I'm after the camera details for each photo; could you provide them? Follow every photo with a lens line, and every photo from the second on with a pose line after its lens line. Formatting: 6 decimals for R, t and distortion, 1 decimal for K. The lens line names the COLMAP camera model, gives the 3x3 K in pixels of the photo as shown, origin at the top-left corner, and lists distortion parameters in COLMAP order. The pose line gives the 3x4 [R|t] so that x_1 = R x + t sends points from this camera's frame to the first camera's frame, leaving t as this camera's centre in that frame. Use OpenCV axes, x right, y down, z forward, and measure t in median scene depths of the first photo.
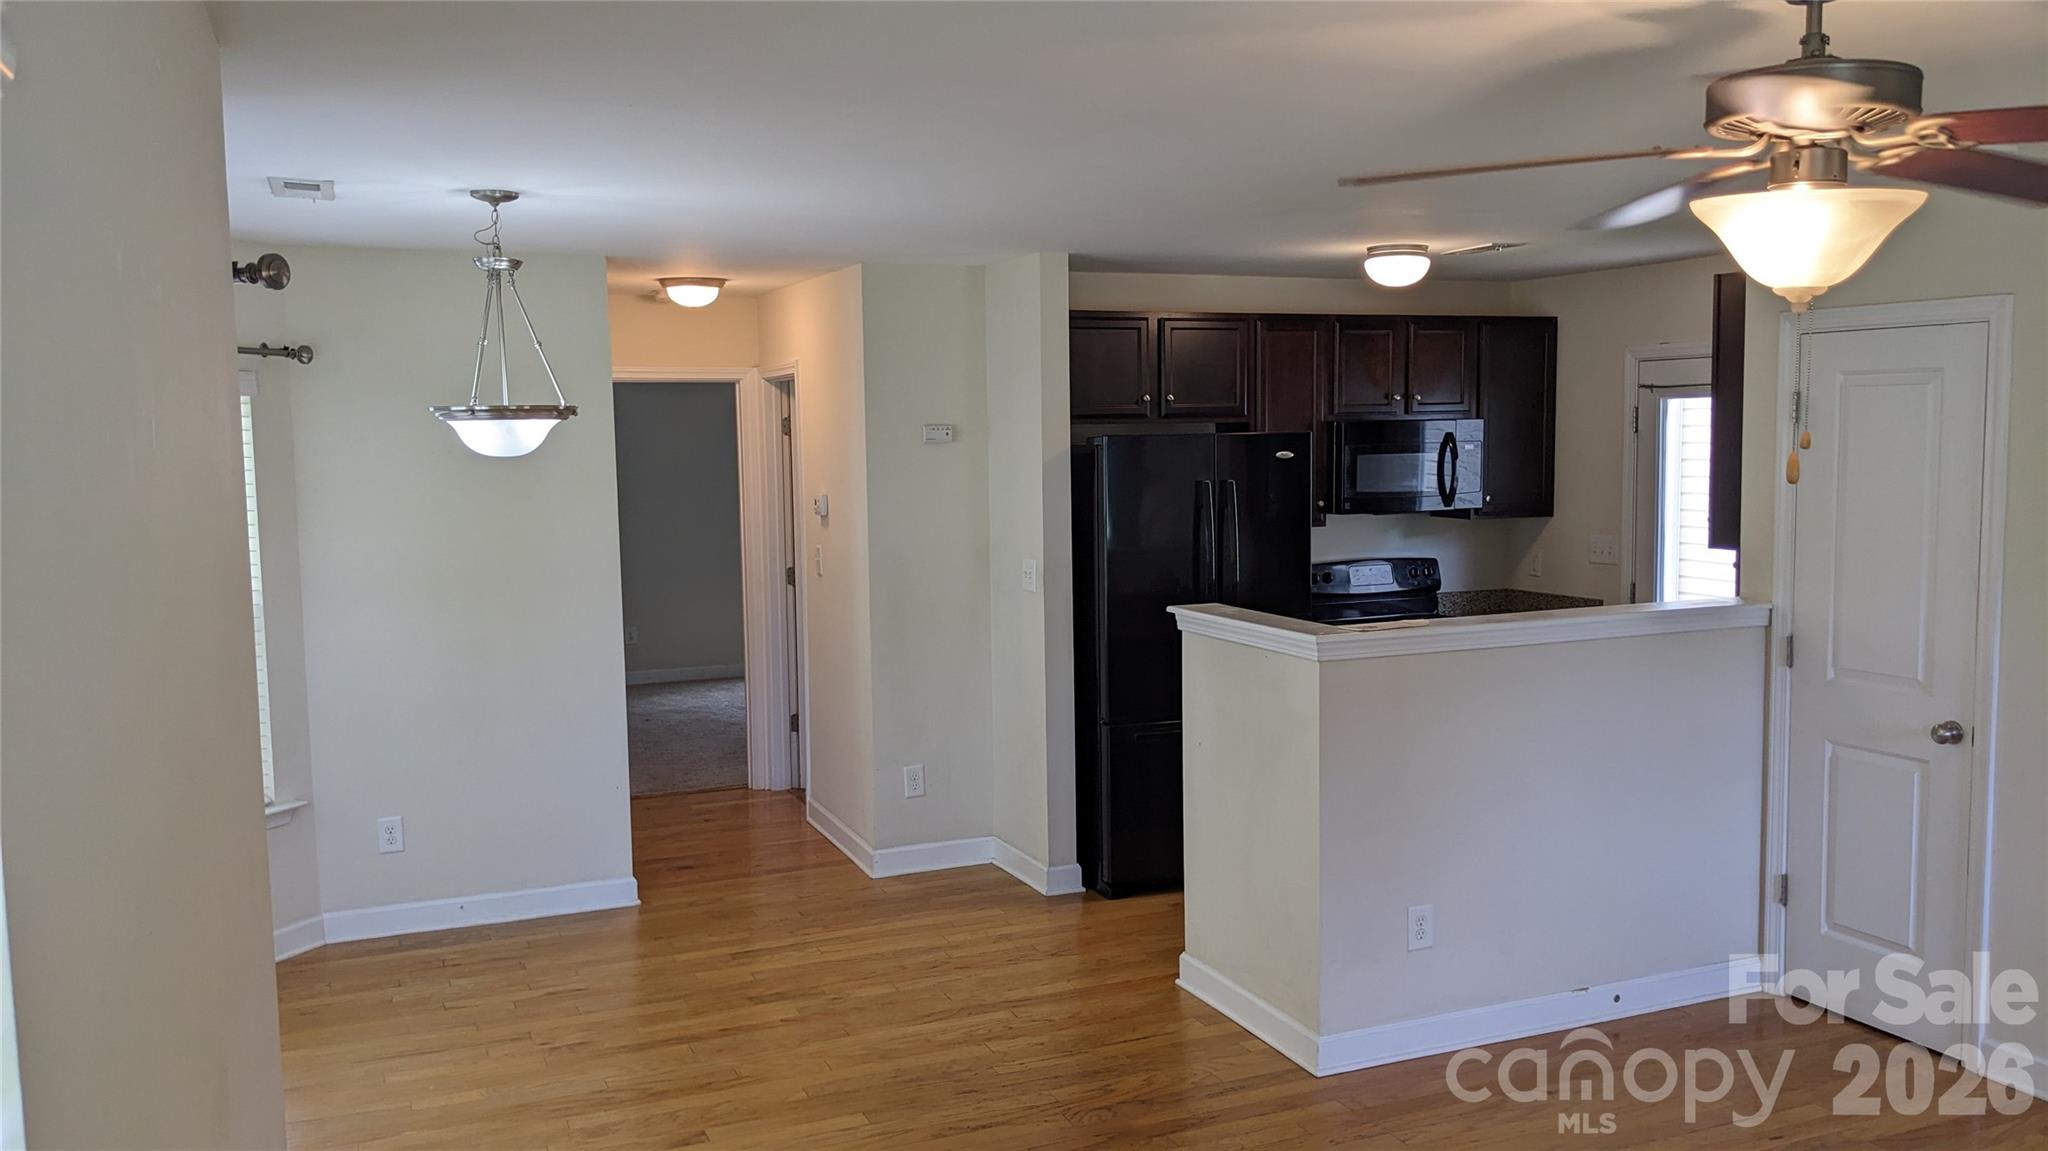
lens RADIAL K [[1618.6, 0, 1042.9], [0, 1618.6, 589.3], [0, 0, 1]] dist [0.063512, -0.108178]
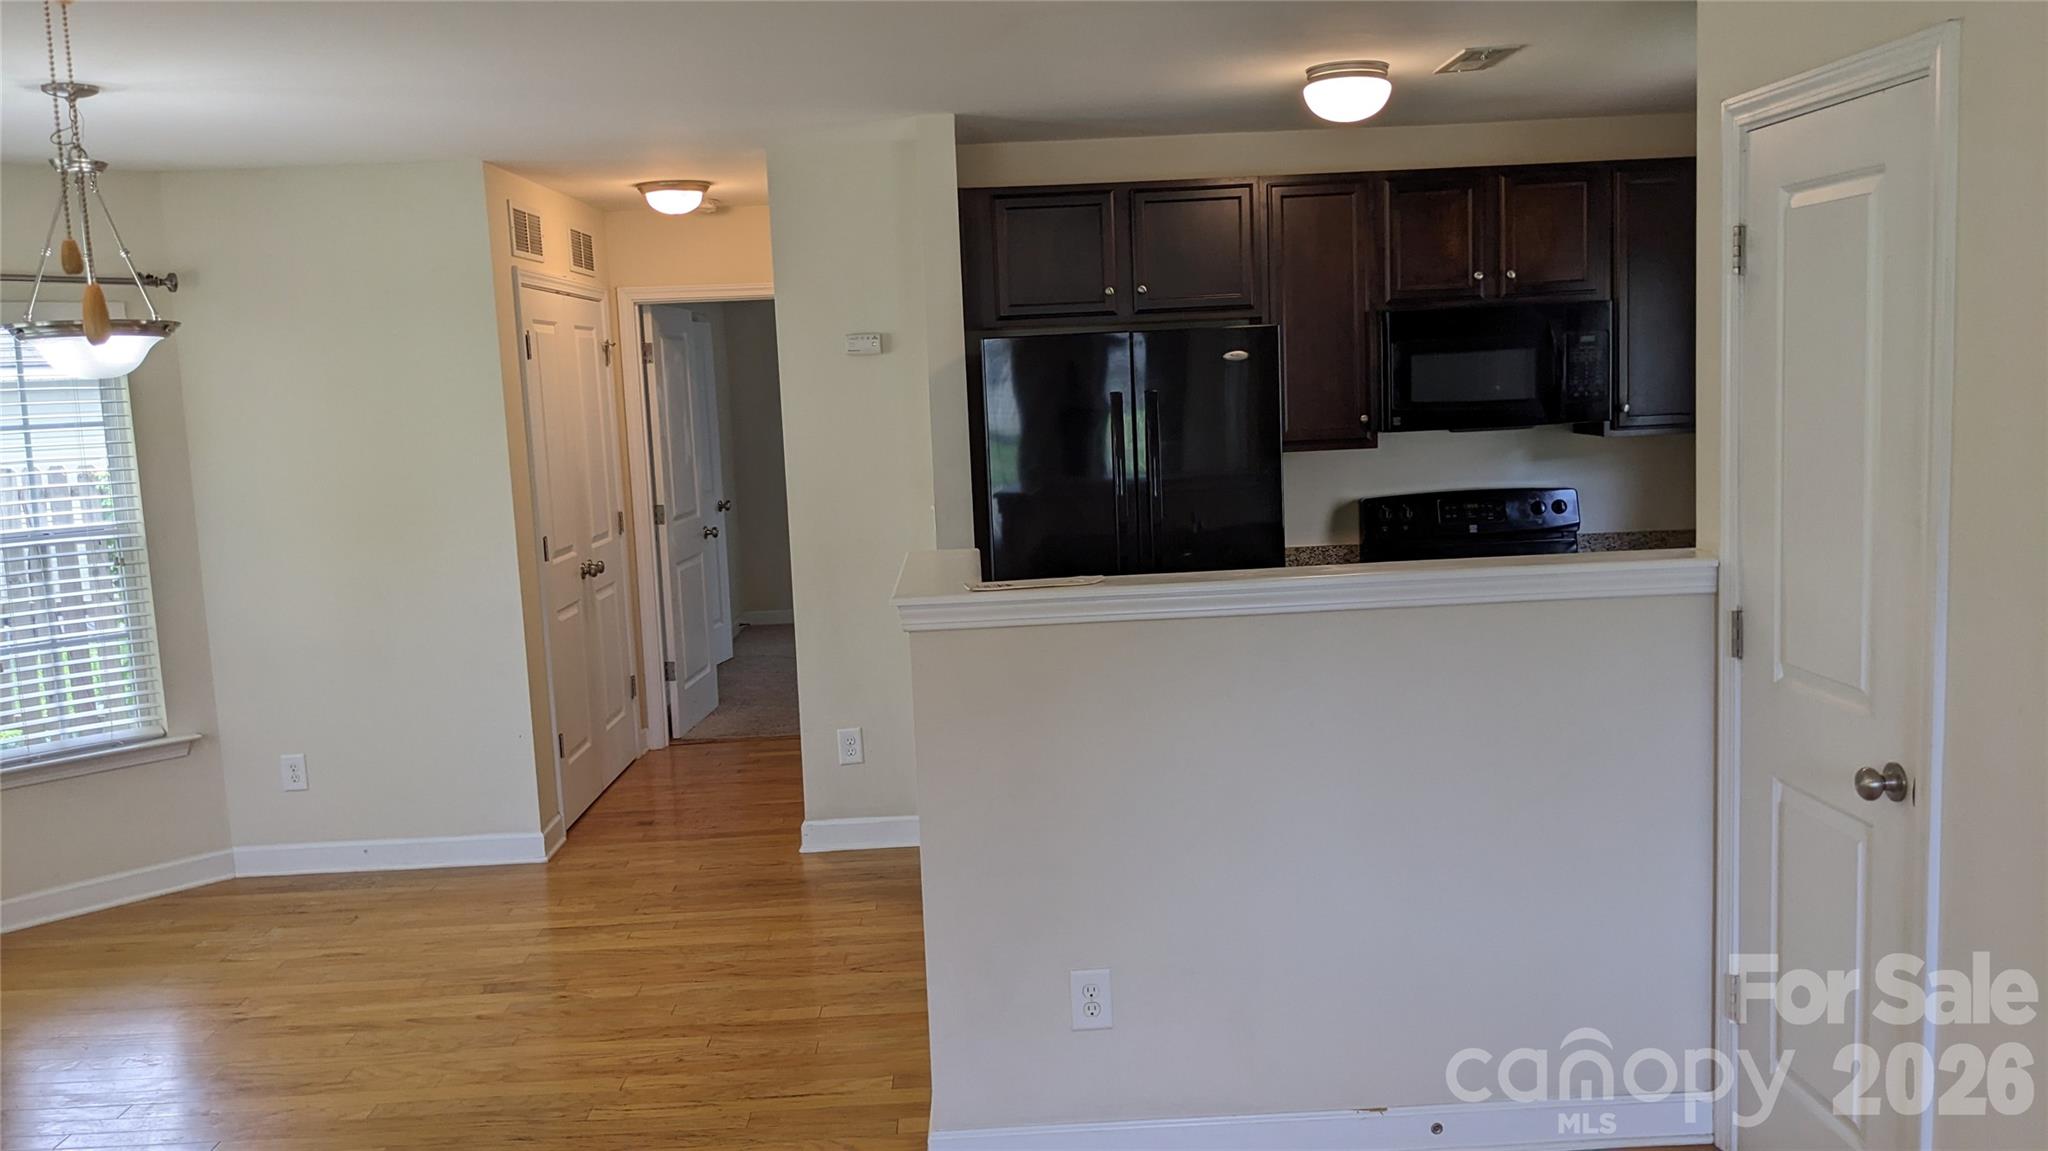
lens RADIAL K [[1618.6, 0, 1044.1], [0, 1618.6, 584.2], [0, 0, 1]] dist [0.063512, -0.108178]
pose [[0.928440, 0.020768, -0.370901, 0.391386], [-0.005895, 0.999134, 0.041188, -0.005782], [0.371435, -0.036054, 0.927759, 0.267608]]
